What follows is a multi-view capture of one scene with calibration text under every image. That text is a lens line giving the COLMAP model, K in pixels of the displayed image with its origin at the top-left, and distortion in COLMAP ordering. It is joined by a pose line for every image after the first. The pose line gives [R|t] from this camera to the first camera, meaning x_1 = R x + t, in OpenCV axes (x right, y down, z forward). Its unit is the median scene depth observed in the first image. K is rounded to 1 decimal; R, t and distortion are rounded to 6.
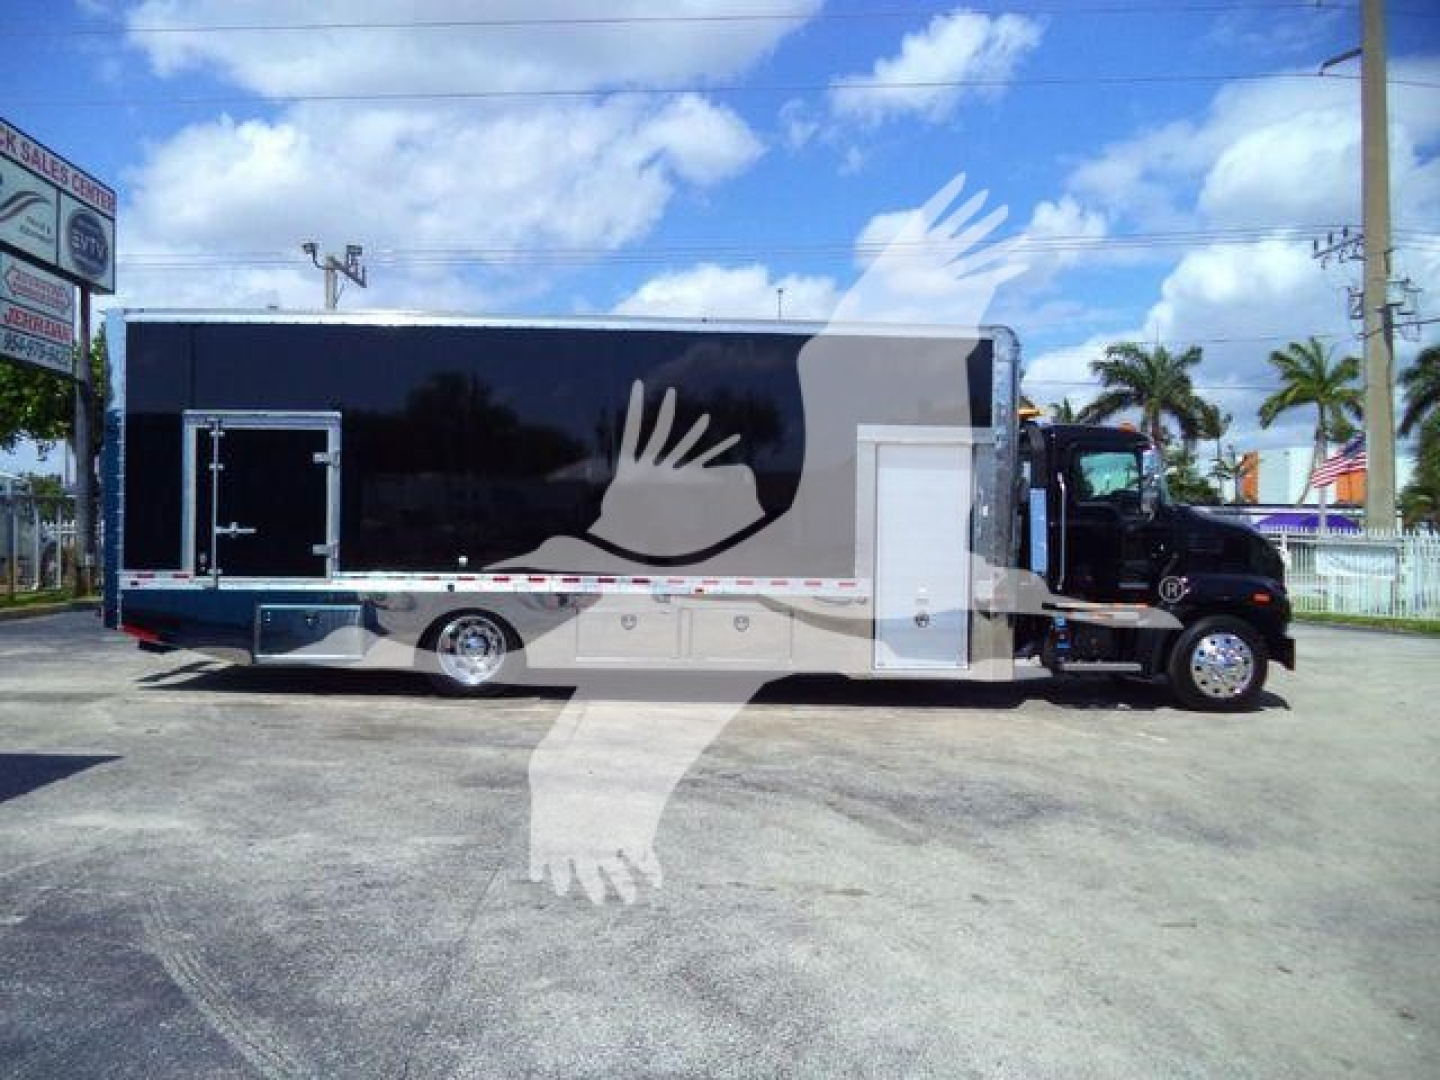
lens RADIAL K [[1192.1, 0, 720.0], [0, 1192.1, 540.0], [0, 0, 1]] dist [-0.051984, -0.005827]
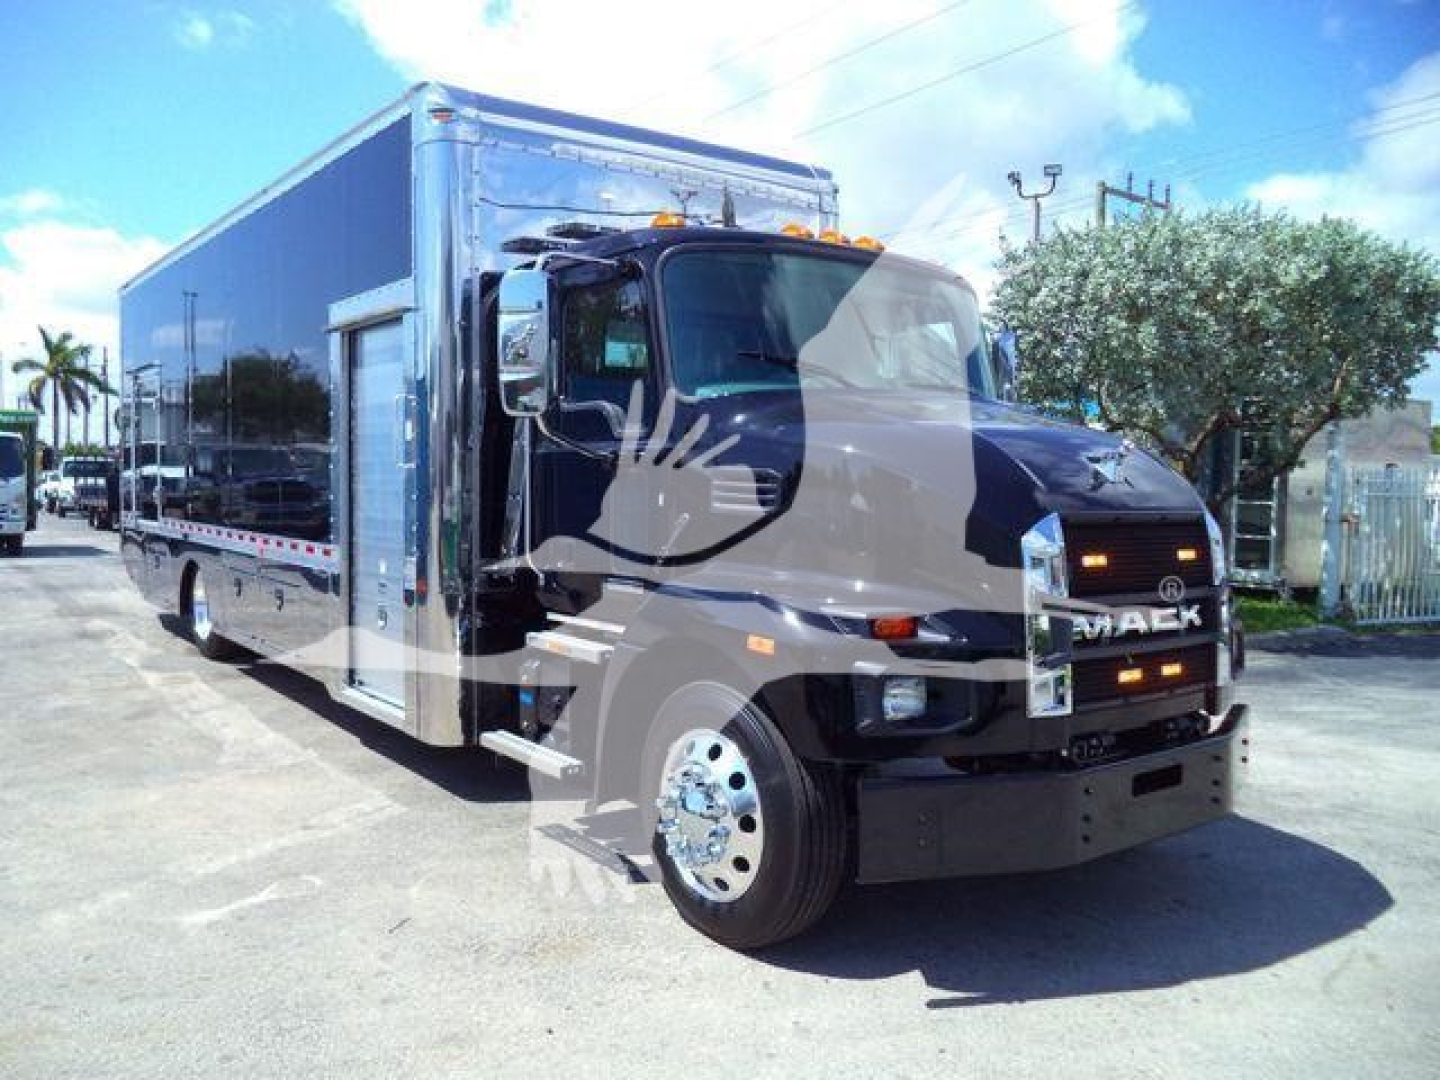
lens RADIAL K [[1177.4, 0, 720.0], [0, 1177.4, 540.0], [0, 0, 1]] dist [-0.002608, -0.001679]
pose [[0.553173, 0.034643, -0.832346, 0.424456], [-0.007272, 0.999298, 0.036758, 0.002798], [0.833034, -0.014281, 0.553037, 0.457183]]
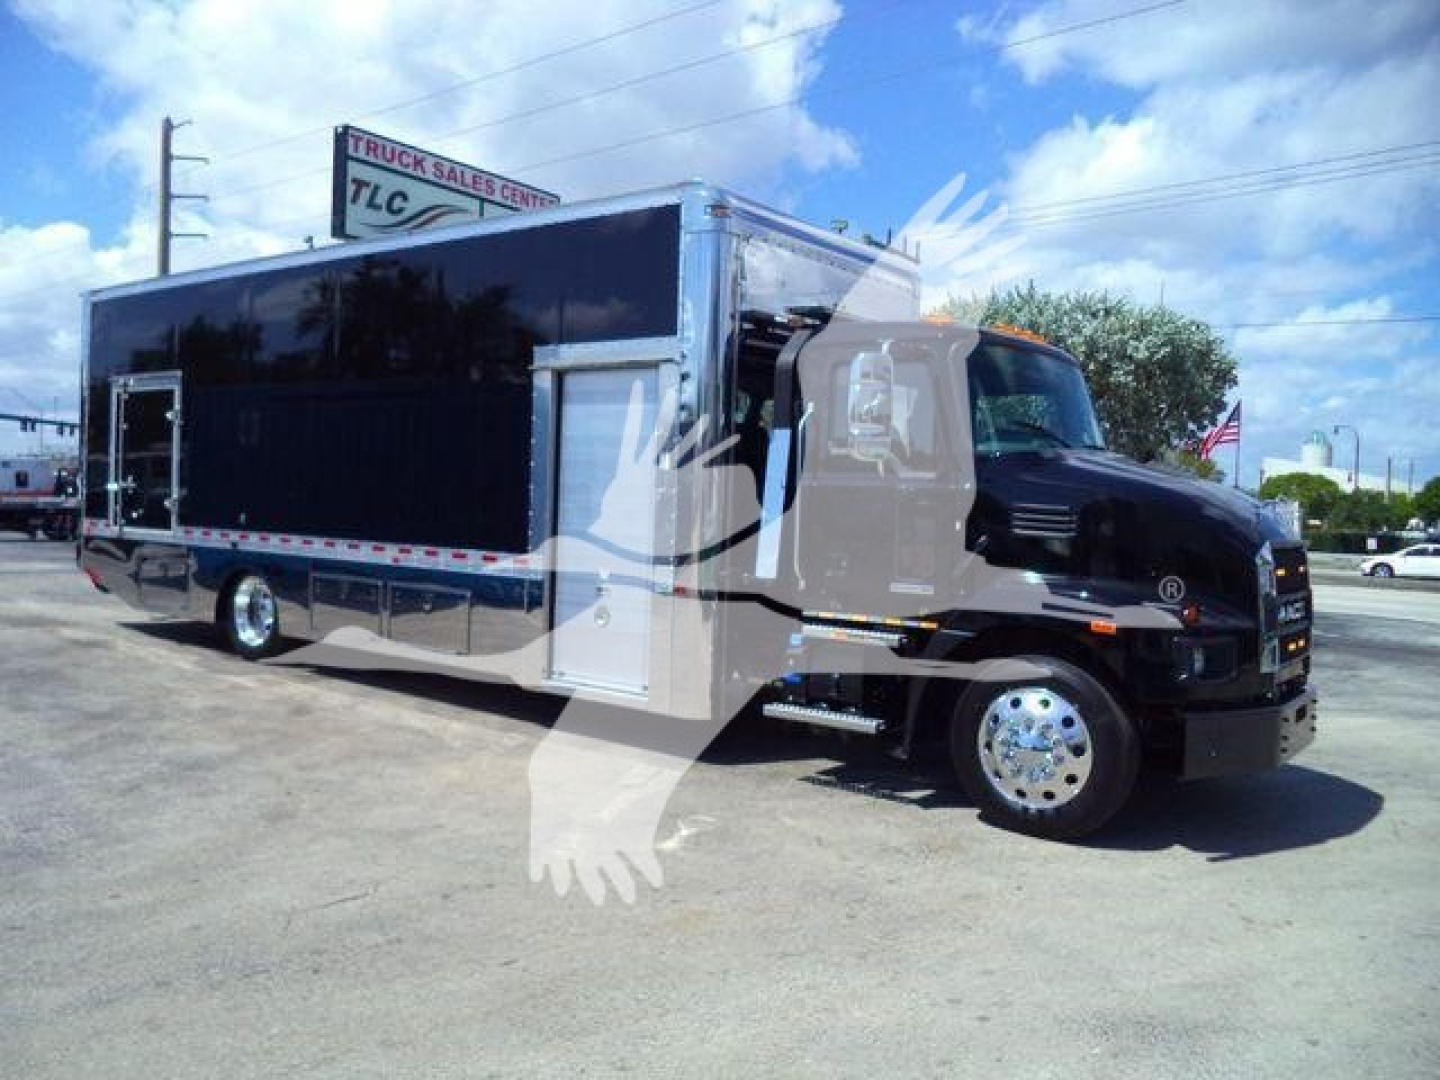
lens RADIAL K [[1207.7, 0, 740.9], [0, 1207.7, 525.1], [0, 0, 1]] dist [-0.050076, -0.002622]
pose [[0.758822, 0.024298, -0.650844, 0.388940], [-0.031105, 0.999516, 0.001049, 0.005242], [0.650554, 0.019448, 0.759211, 0.286374]]
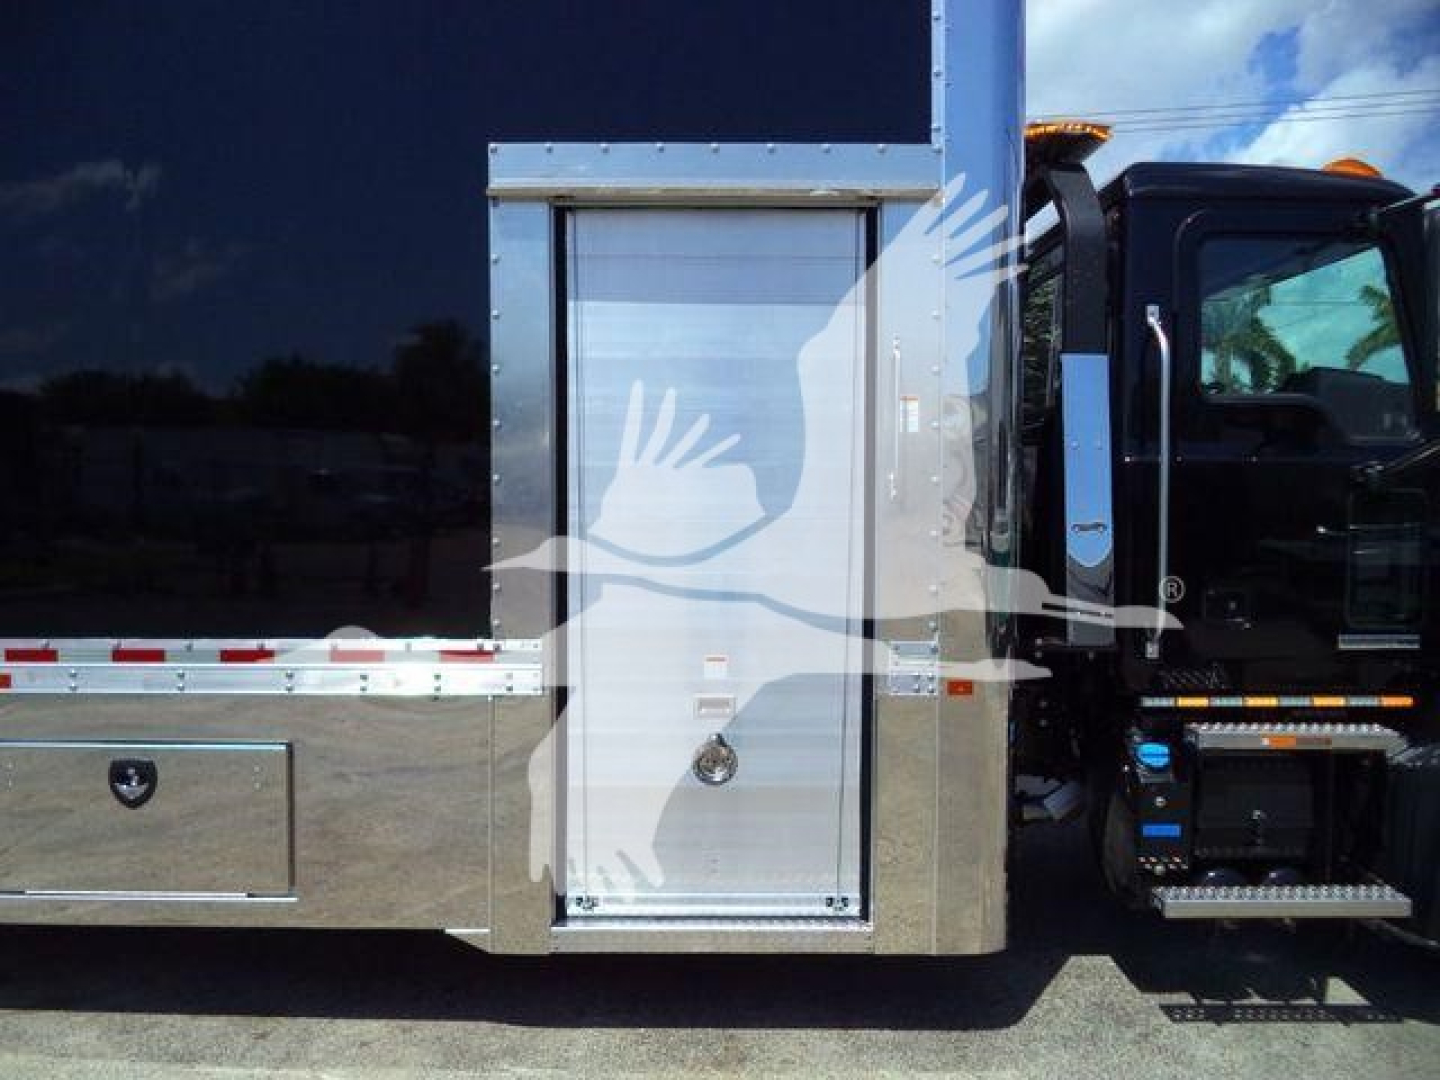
lens RADIAL K [[1191.9, 0, 692.2], [0, 1191.9, 539.5], [0, 0, 1]] dist [-0.041549, 0.000083]
pose [[0.998231, -0.006903, -0.059050, 0.103004], [0.008438, 0.999632, 0.025782, -0.000355], [0.058851, -0.026235, 0.997922, 0.384637]]
